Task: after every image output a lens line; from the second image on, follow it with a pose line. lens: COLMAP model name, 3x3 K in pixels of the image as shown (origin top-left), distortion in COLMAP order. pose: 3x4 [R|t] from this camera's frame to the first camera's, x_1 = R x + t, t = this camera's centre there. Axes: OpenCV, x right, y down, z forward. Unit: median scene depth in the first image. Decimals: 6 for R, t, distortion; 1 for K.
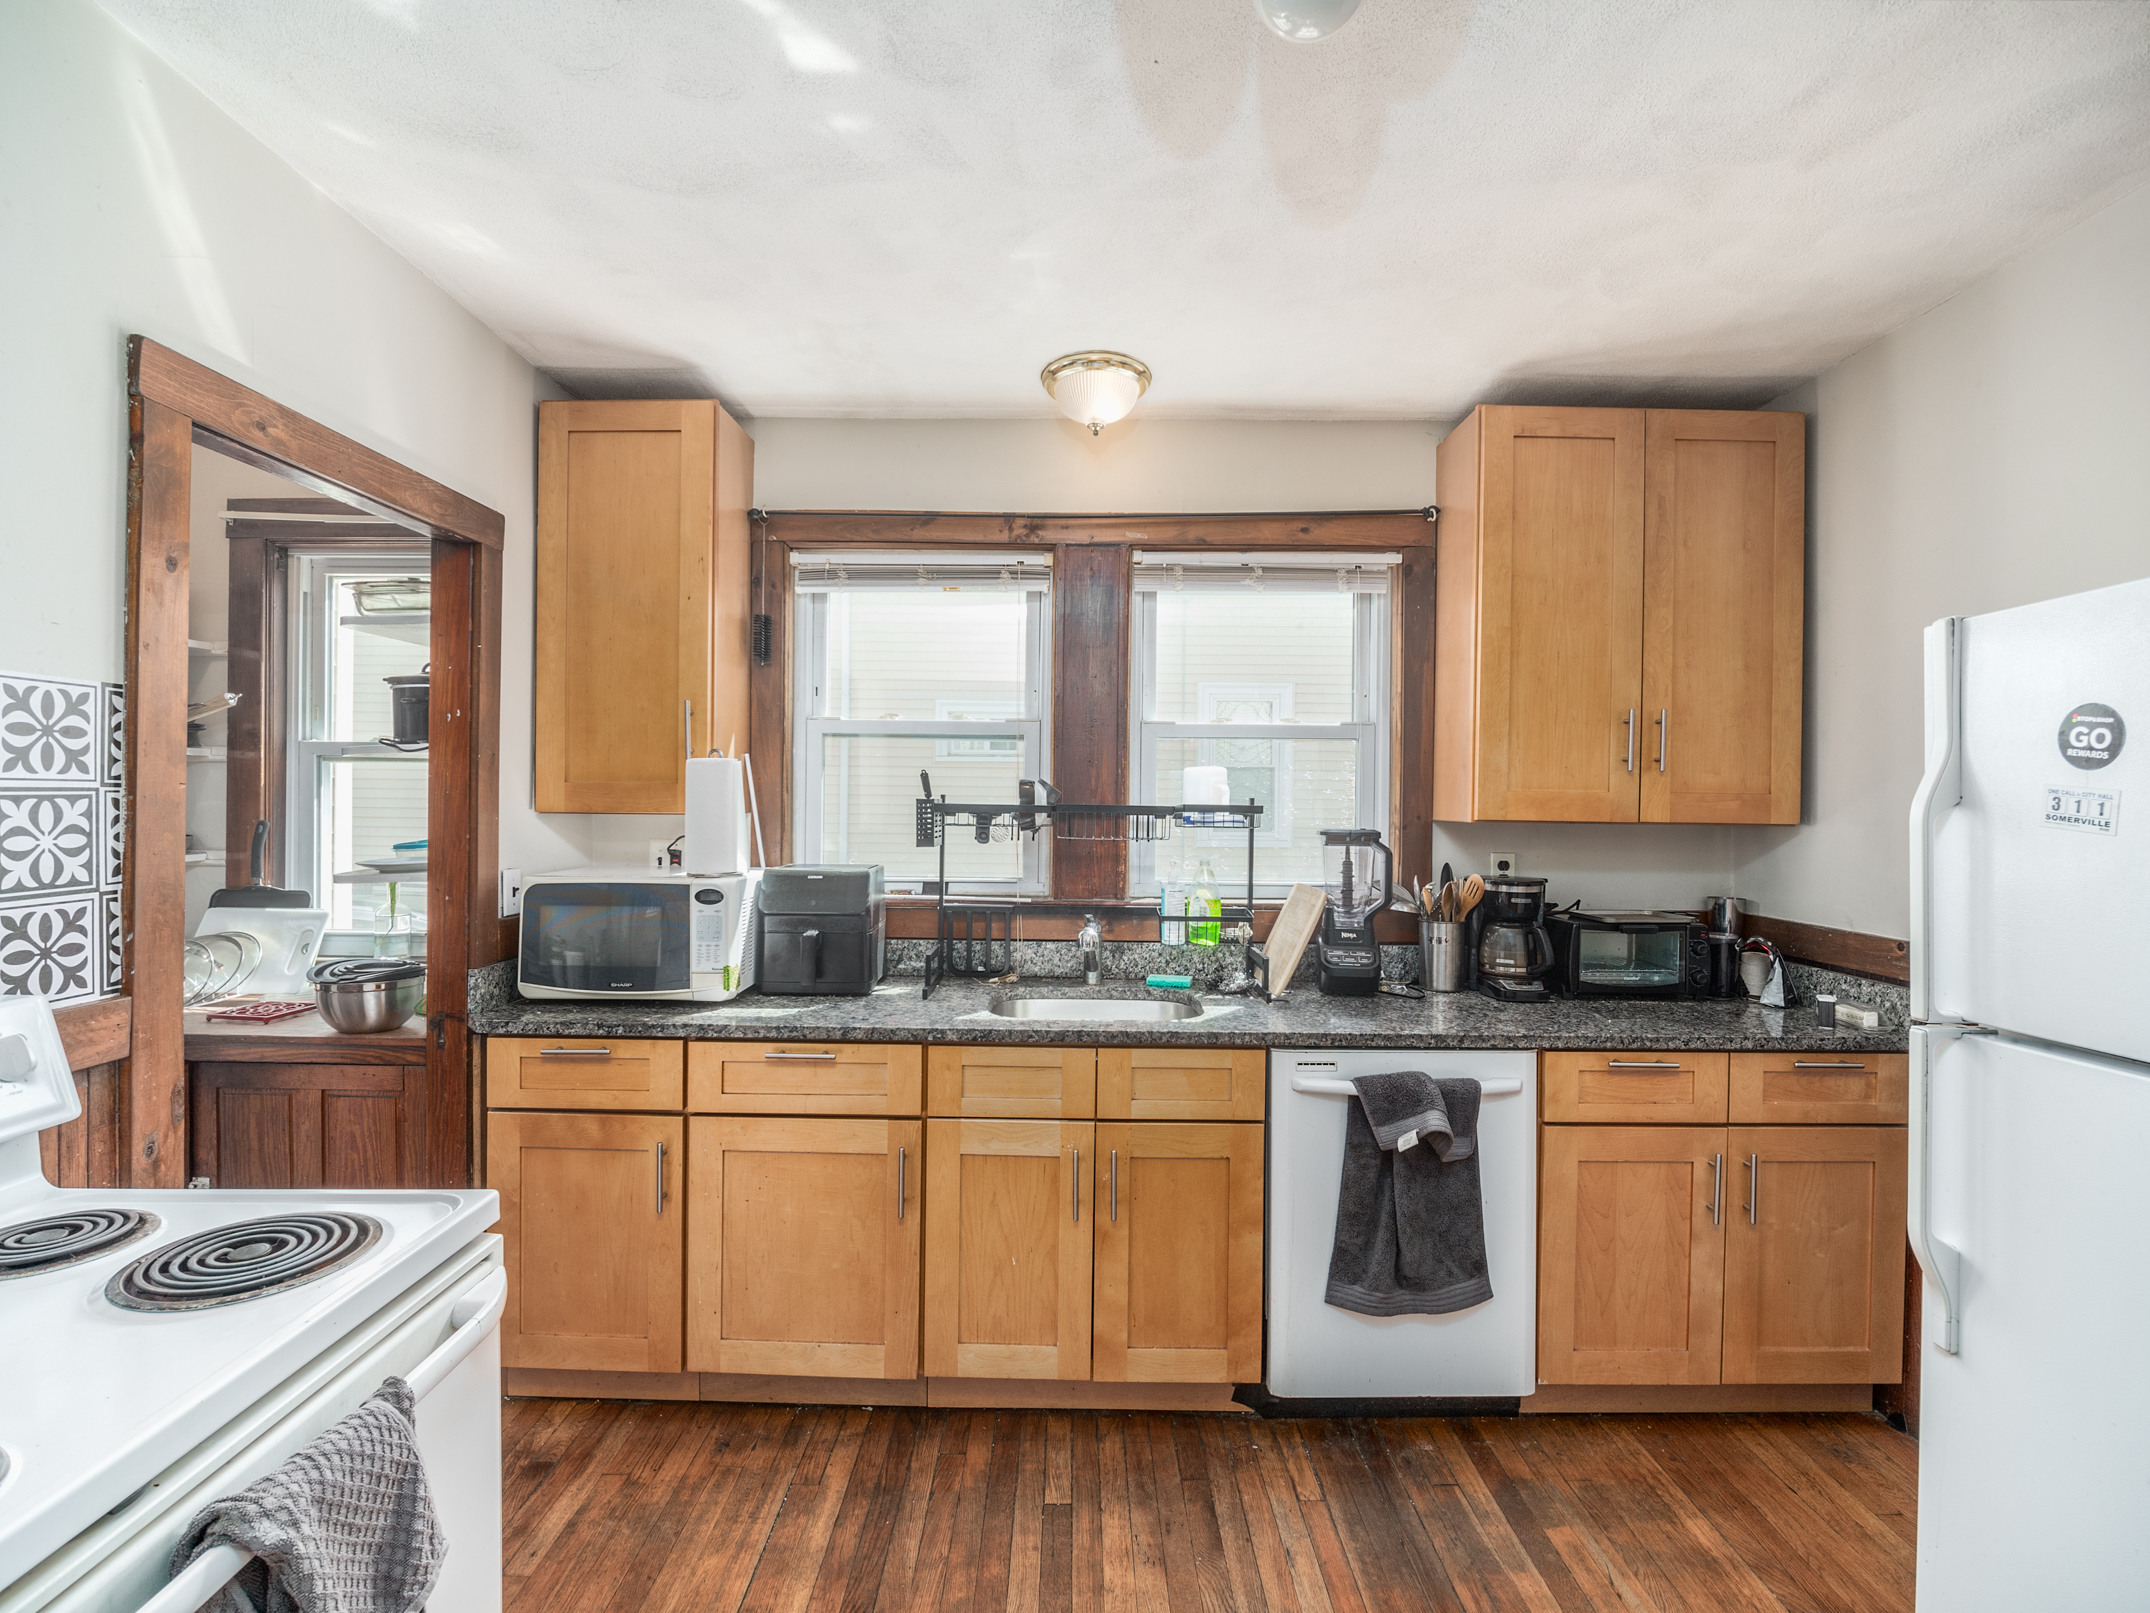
lens RADIAL K [[988.0, 0, 1073.8], [0, 988.0, 805.6], [0, 0, 1]] dist [-0.023321, -0.001551]
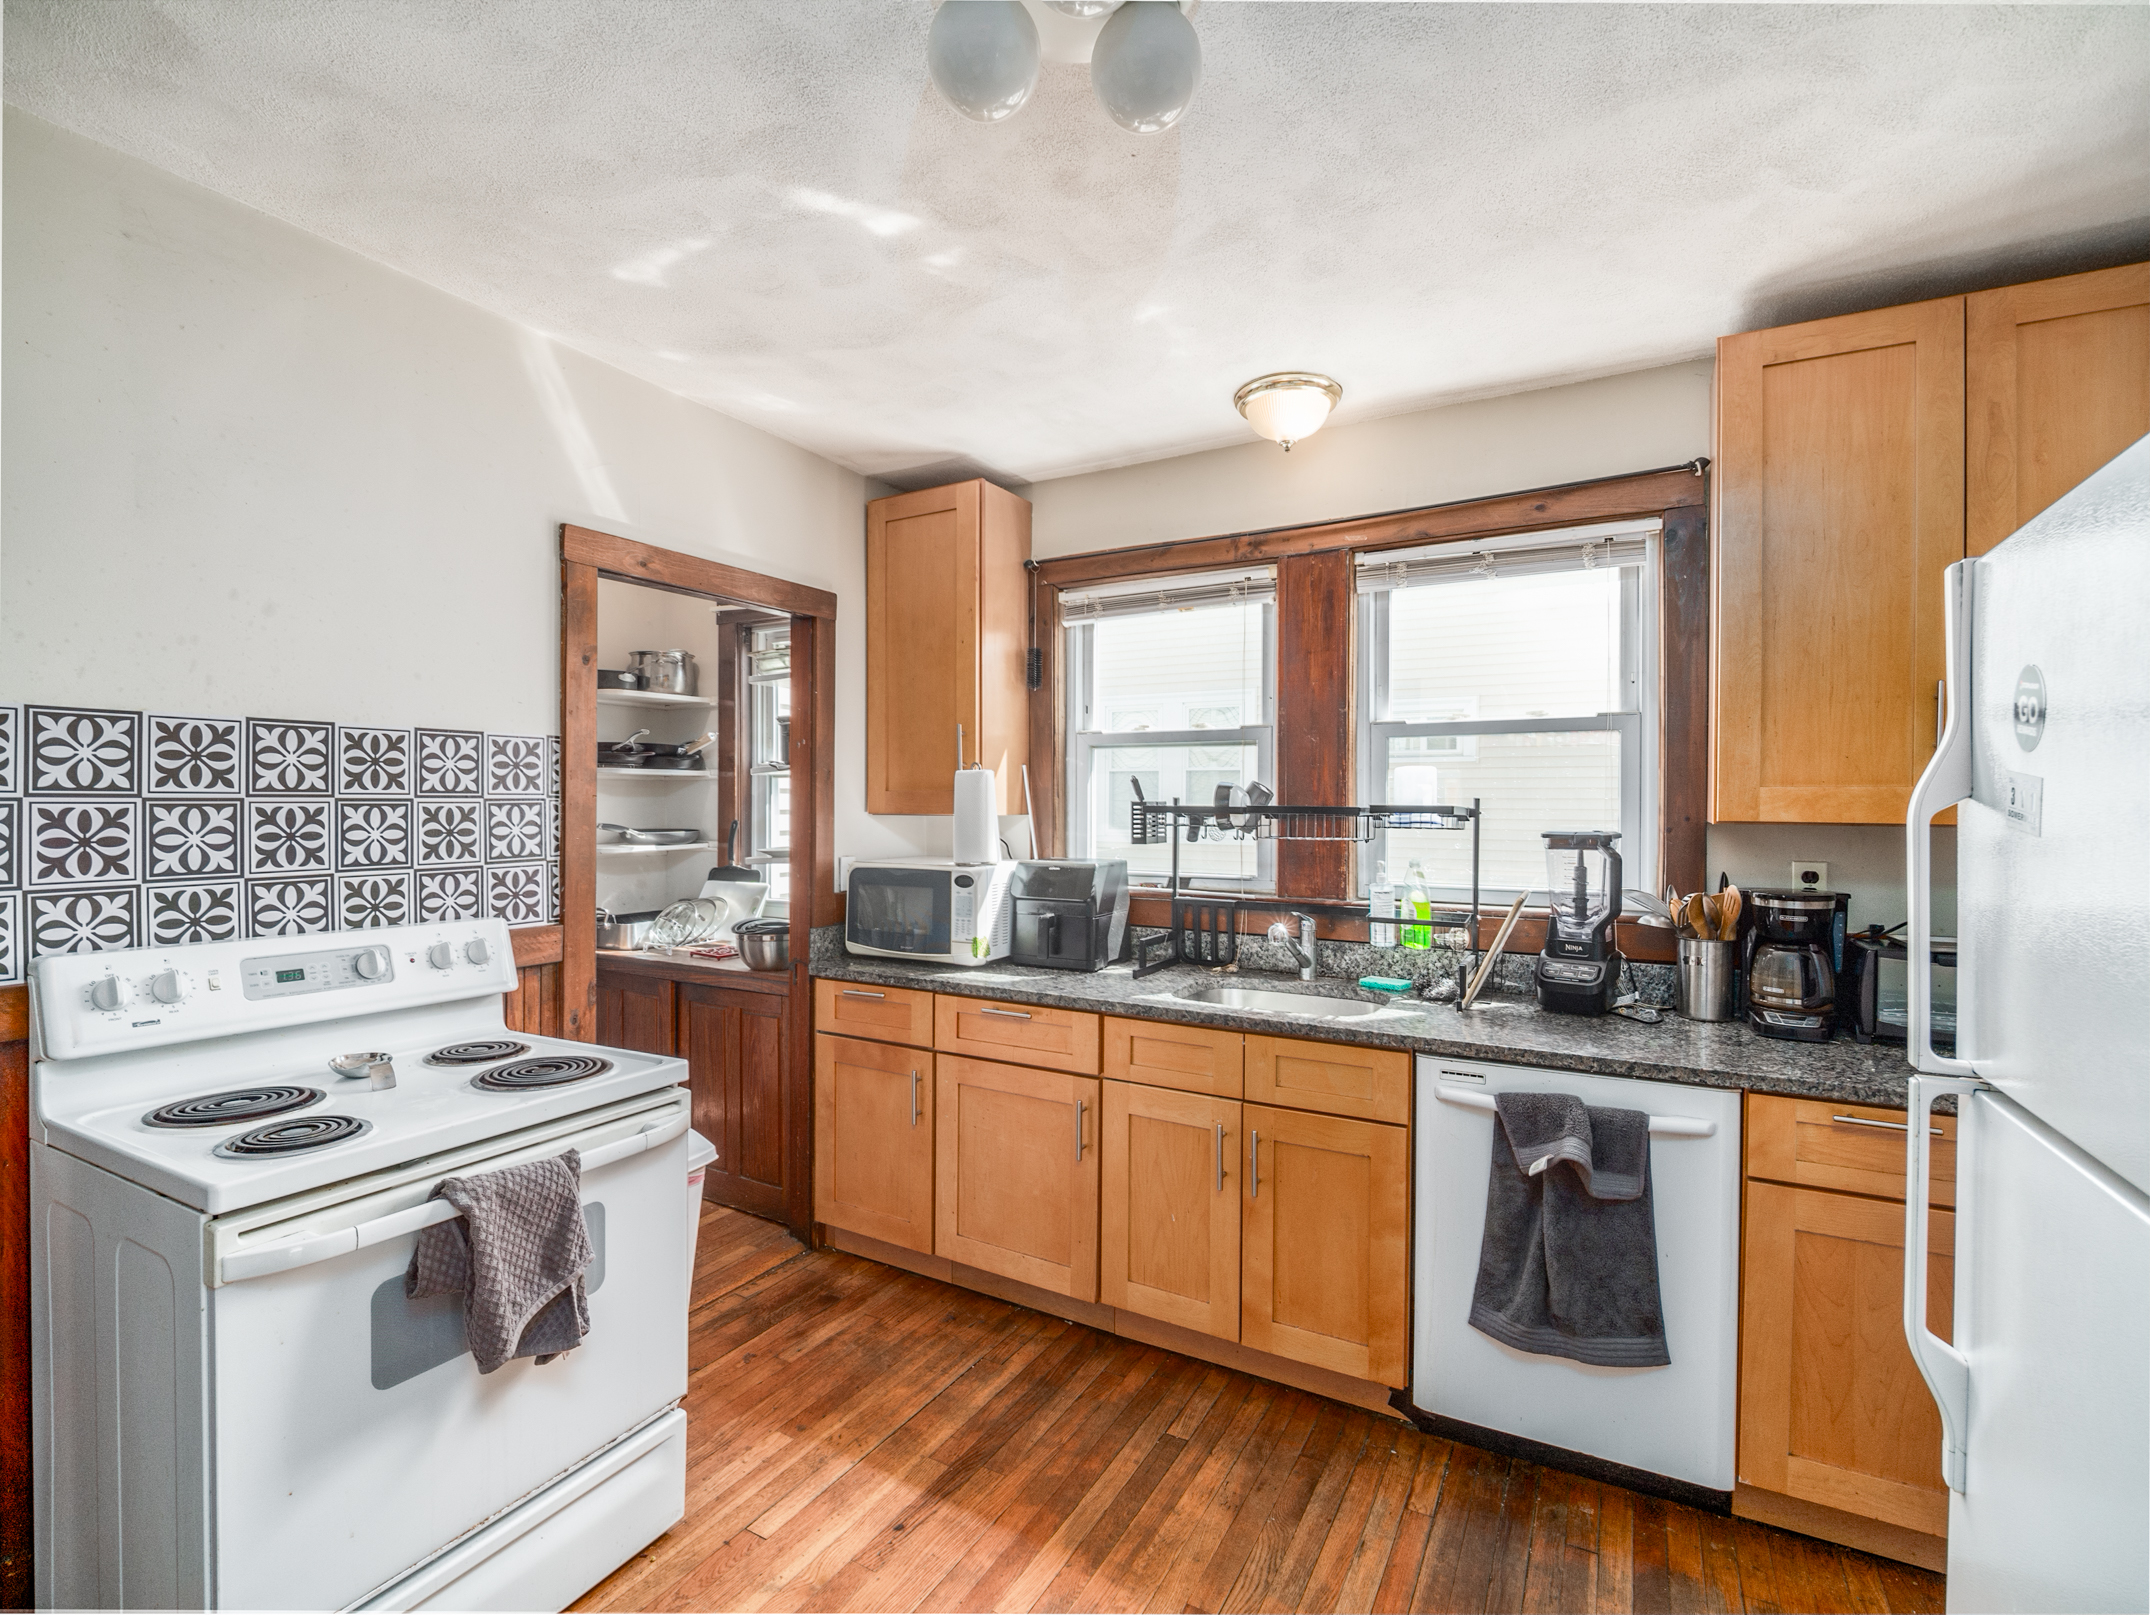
lens RADIAL K [[988.0, 0, 1073.3], [0, 988.0, 809.1], [0, 0, 1]] dist [-0.023321, -0.001551]
pose [[0.871084, -0.004037, -0.491117, 0.377338], [0.003667, 0.999992, -0.001716, 0.003815], [0.491120, -0.000306, 0.871092, -0.021713]]
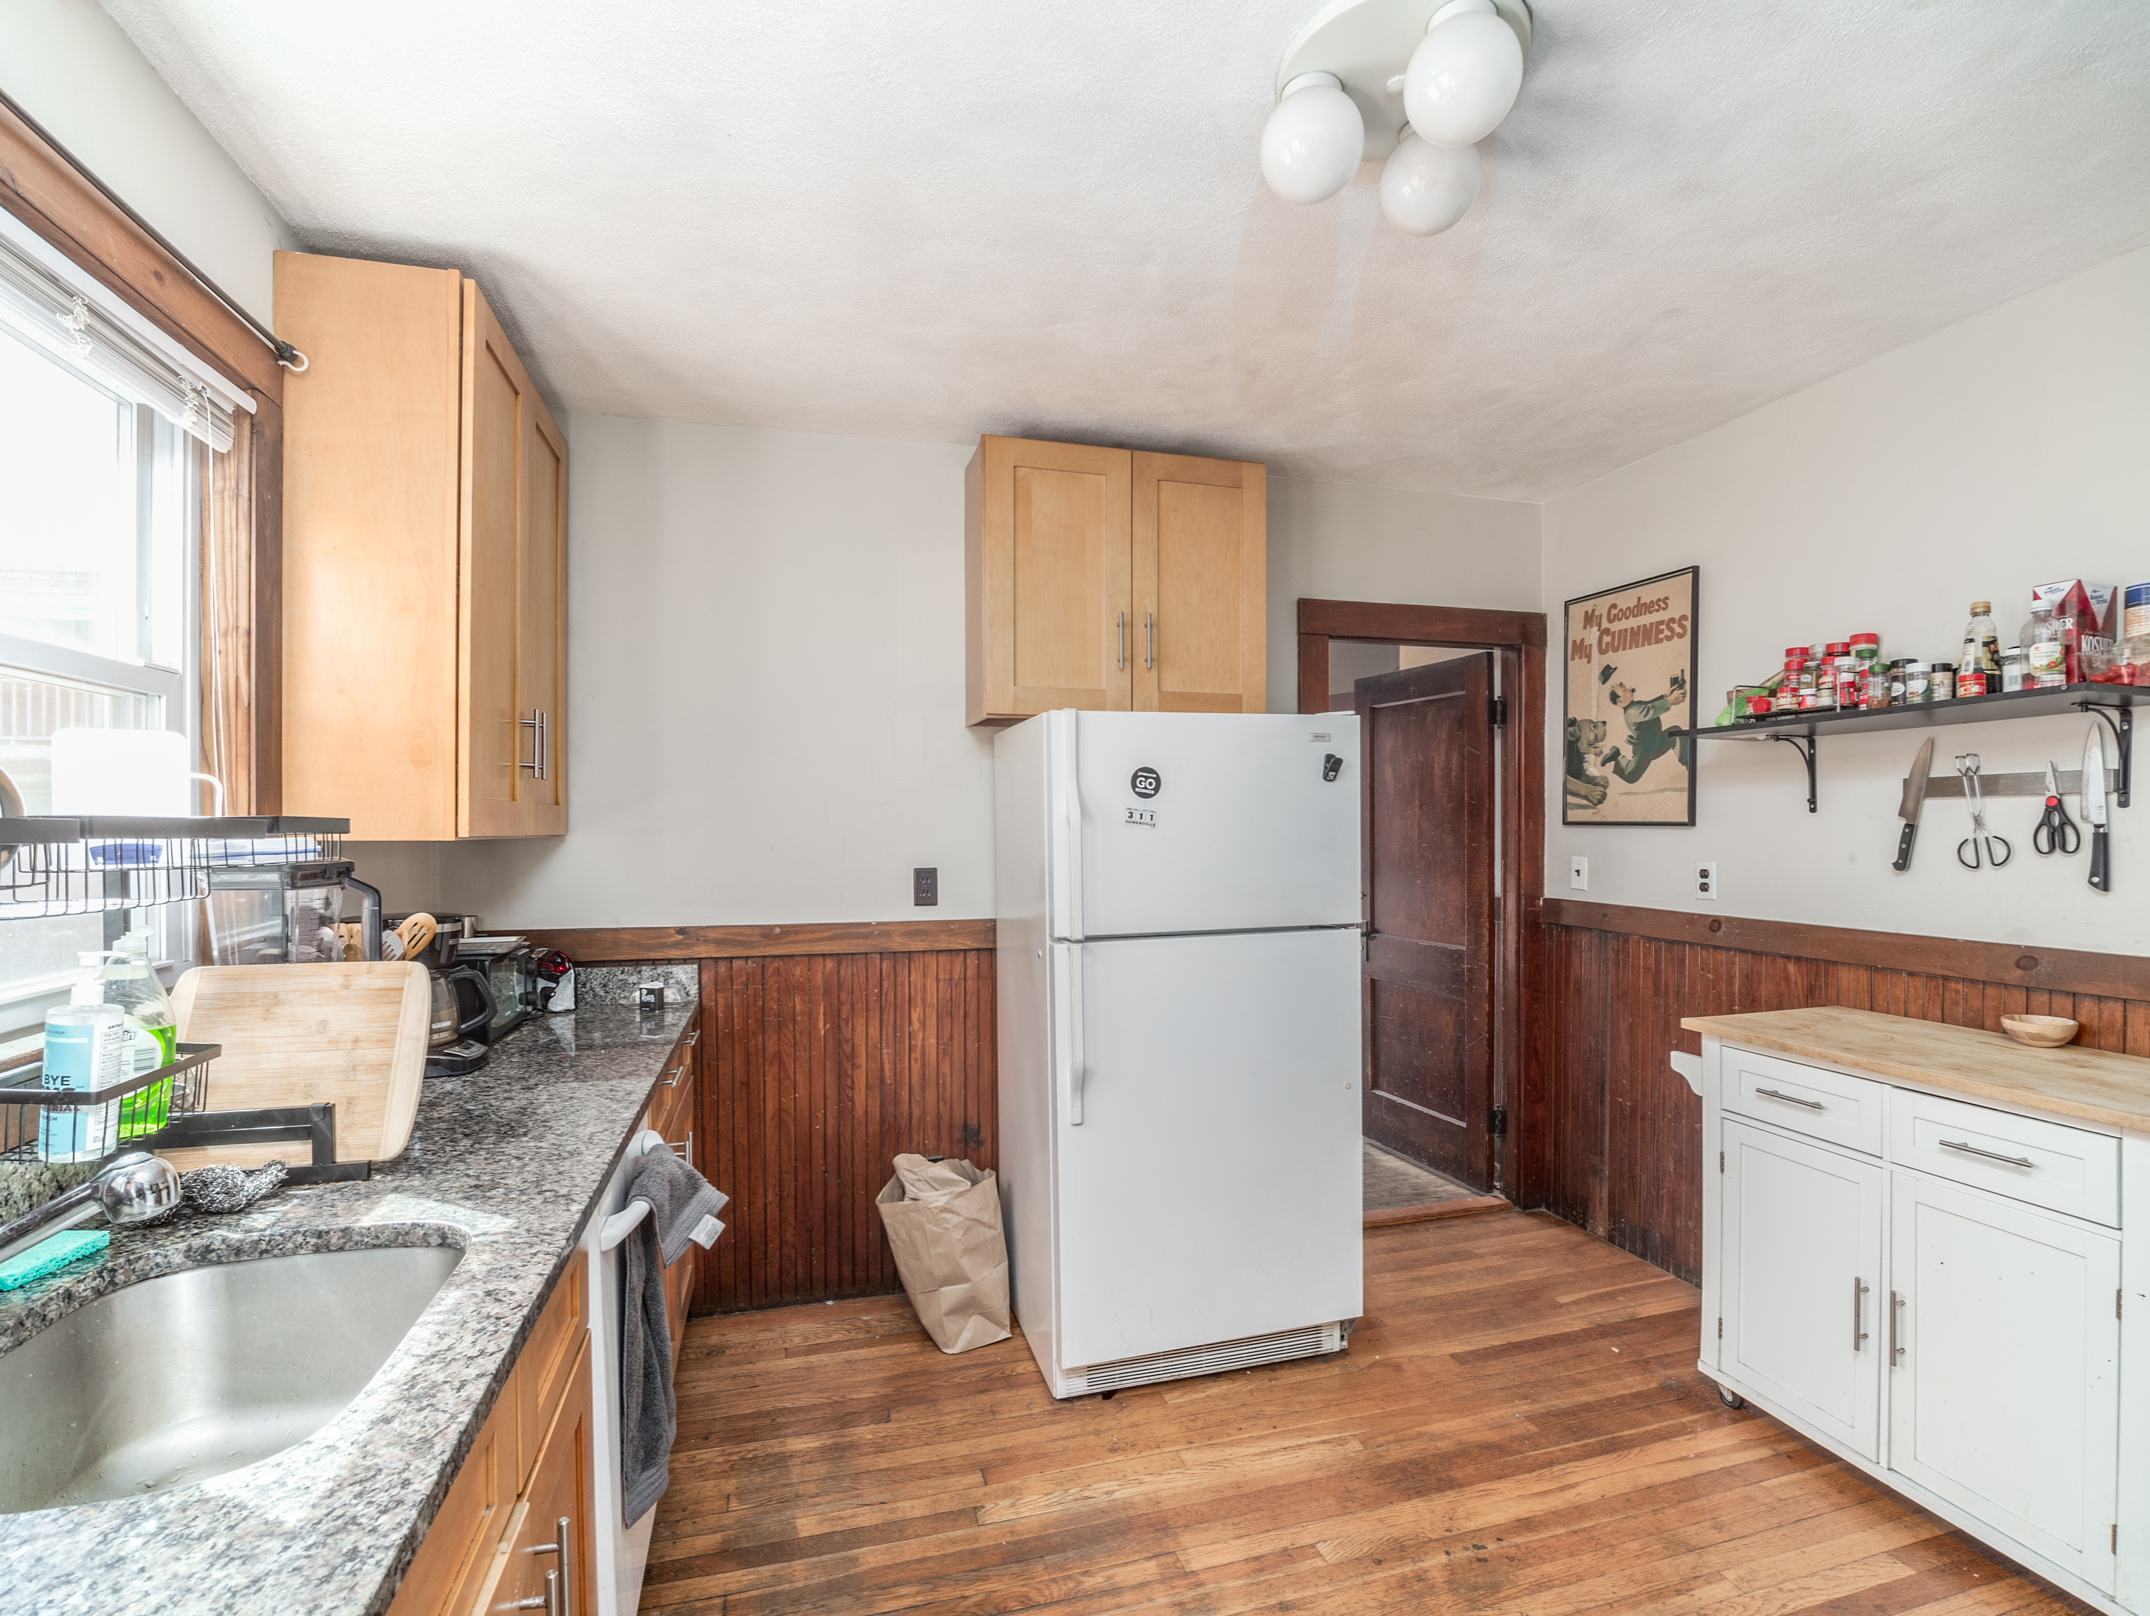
lens RADIAL K [[988.0, 0, 1071.7], [0, 988.0, 828.3], [0, 0, 1]] dist [-0.023321, -0.001551]
pose [[-0.278282, -0.011529, 0.960430, -0.467387], [0.000979, 0.999924, 0.012287, 0.000486], [-0.960499, 0.004360, -0.278249, 0.850596]]
